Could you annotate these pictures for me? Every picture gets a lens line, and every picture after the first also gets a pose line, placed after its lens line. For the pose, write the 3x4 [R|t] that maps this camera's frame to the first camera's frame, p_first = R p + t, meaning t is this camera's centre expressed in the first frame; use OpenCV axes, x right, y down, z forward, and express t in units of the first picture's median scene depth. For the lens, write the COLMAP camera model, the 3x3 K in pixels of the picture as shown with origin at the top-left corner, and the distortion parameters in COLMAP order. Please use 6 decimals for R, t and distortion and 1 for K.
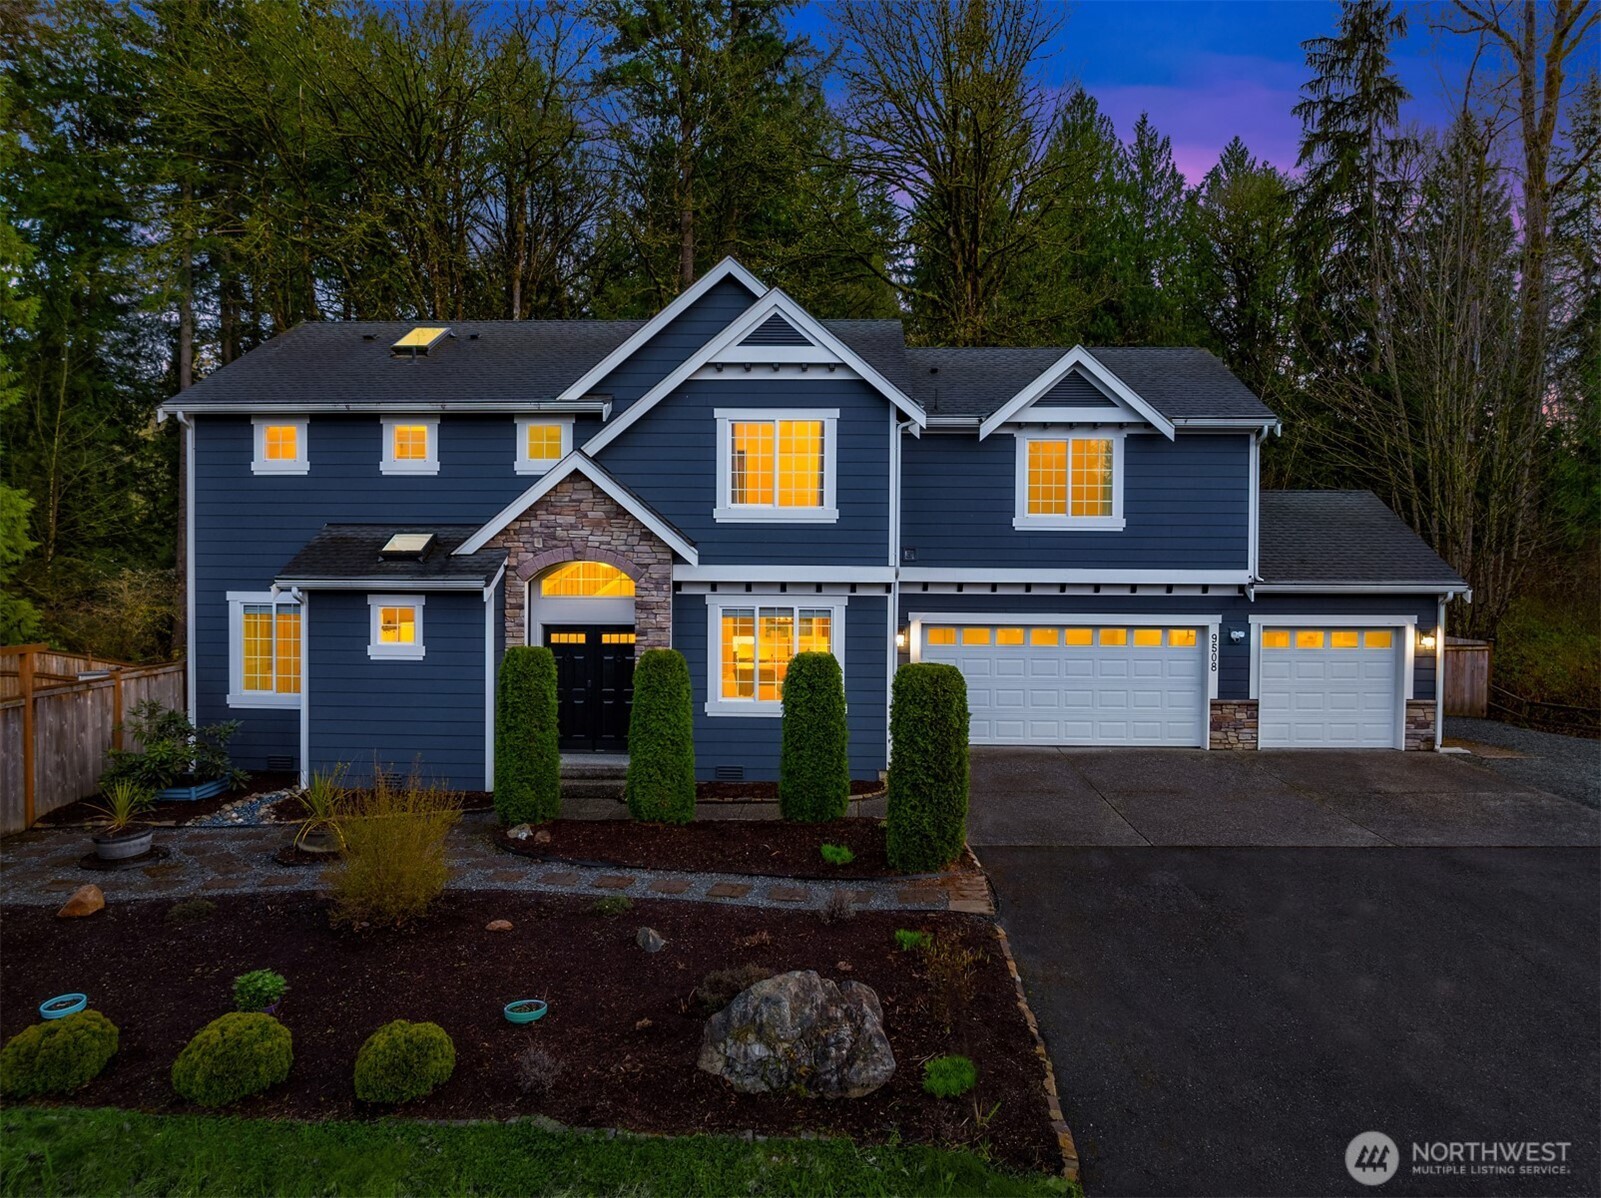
lens RADIAL K [[1134.8, 0, 792.5], [0, 1134.8, 594.9], [0, 0, 1]] dist [-0.028017, 0.001546]
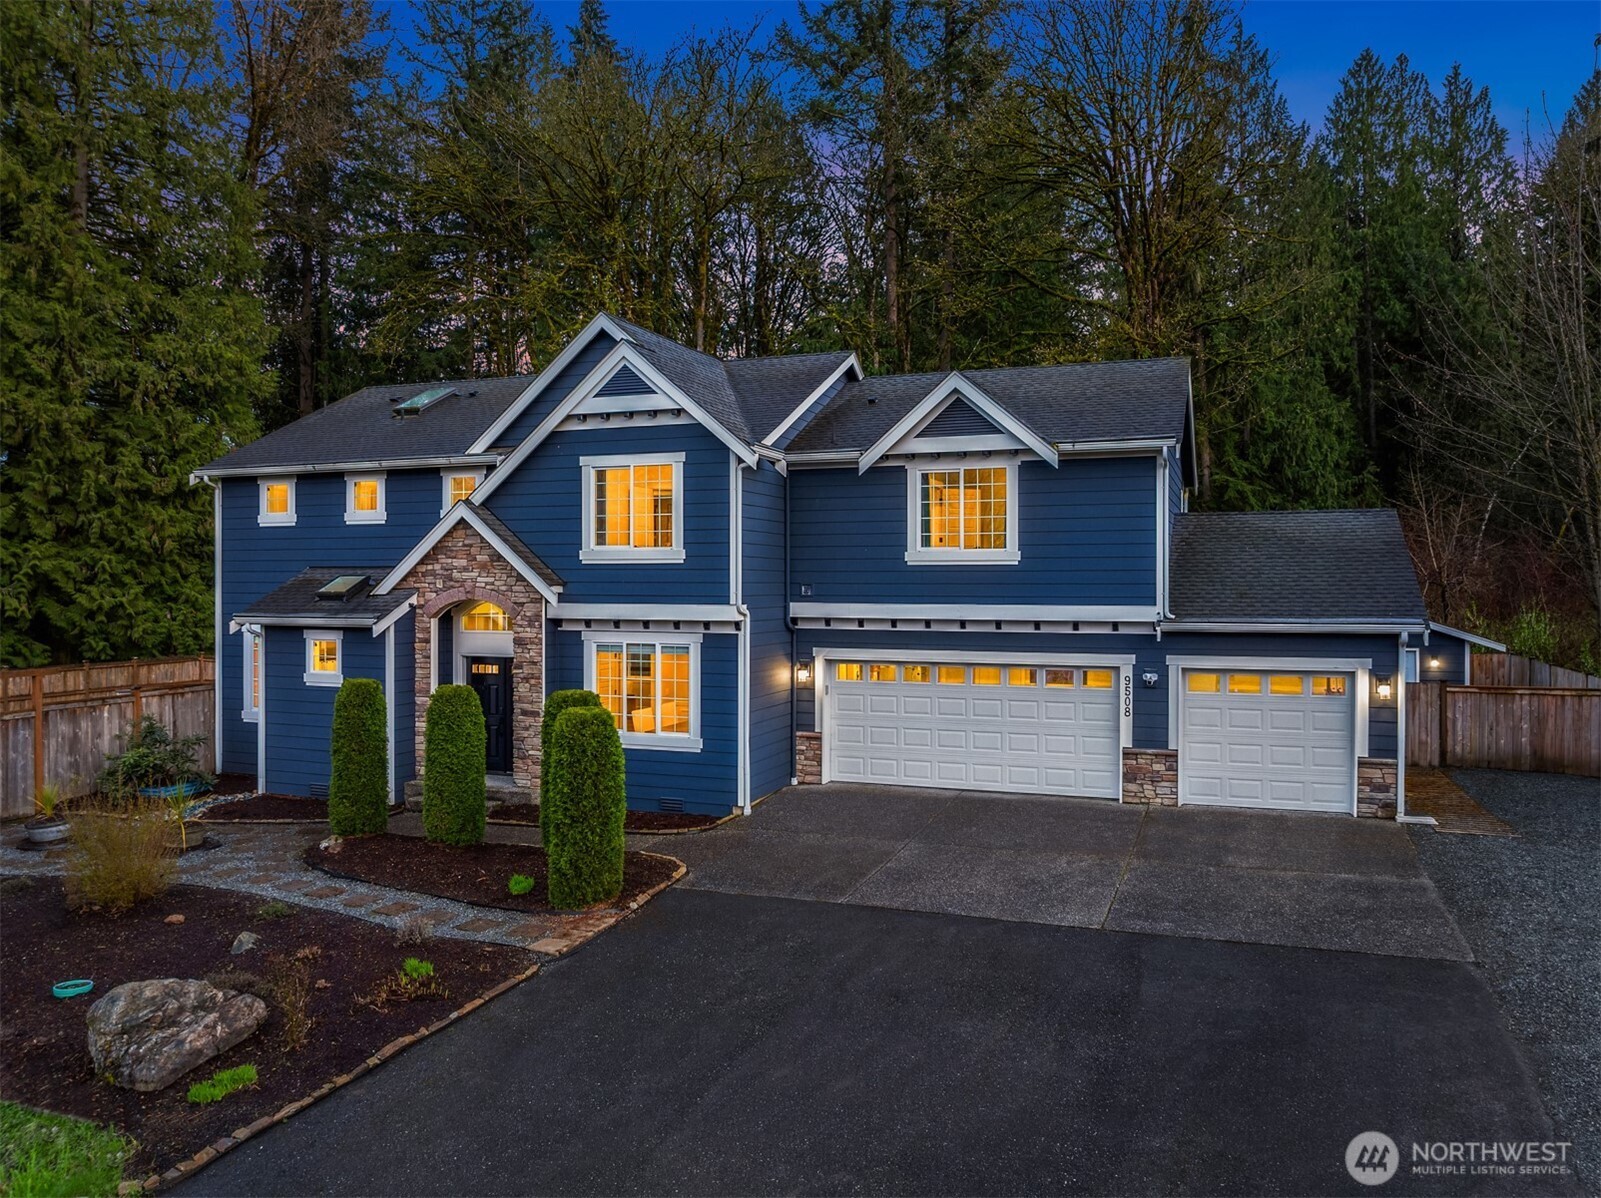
lens RADIAL K [[1134.8, 0, 792.5], [0, 1134.8, 594.9], [0, 0, 1]] dist [-0.028017, 0.001546]
pose [[0.947025, -0.002456, -0.321152, 0.453934], [-0.000780, 0.999950, -0.009946, -0.023662], [0.321160, 0.009670, 0.946975, 0.054786]]
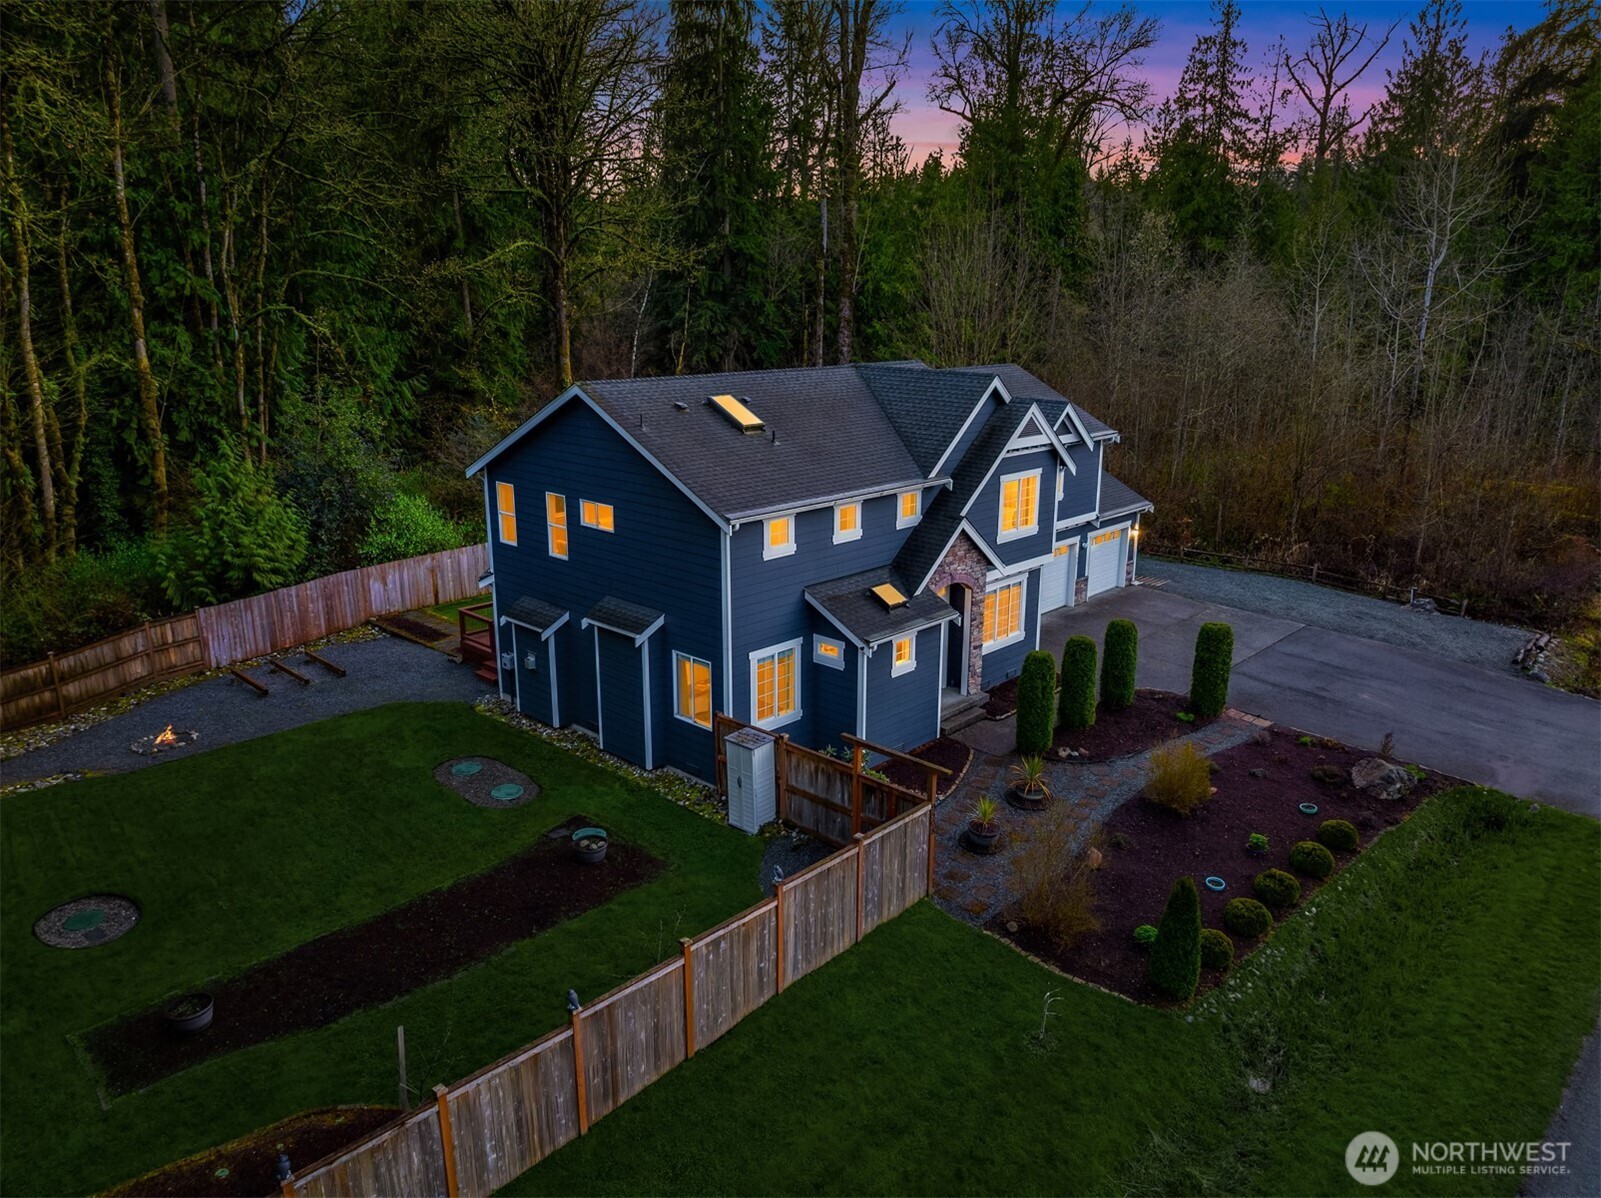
lens RADIAL K [[1134.8, 0, 792.5], [0, 1134.8, 594.9], [0, 0, 1]] dist [-0.028017, 0.001546]
pose [[0.663662, -0.200584, 0.720638, -1.438231], [0.019112, 0.967610, 0.251725, -0.405190], [-0.747789, -0.153288, 0.645999, 0.147909]]
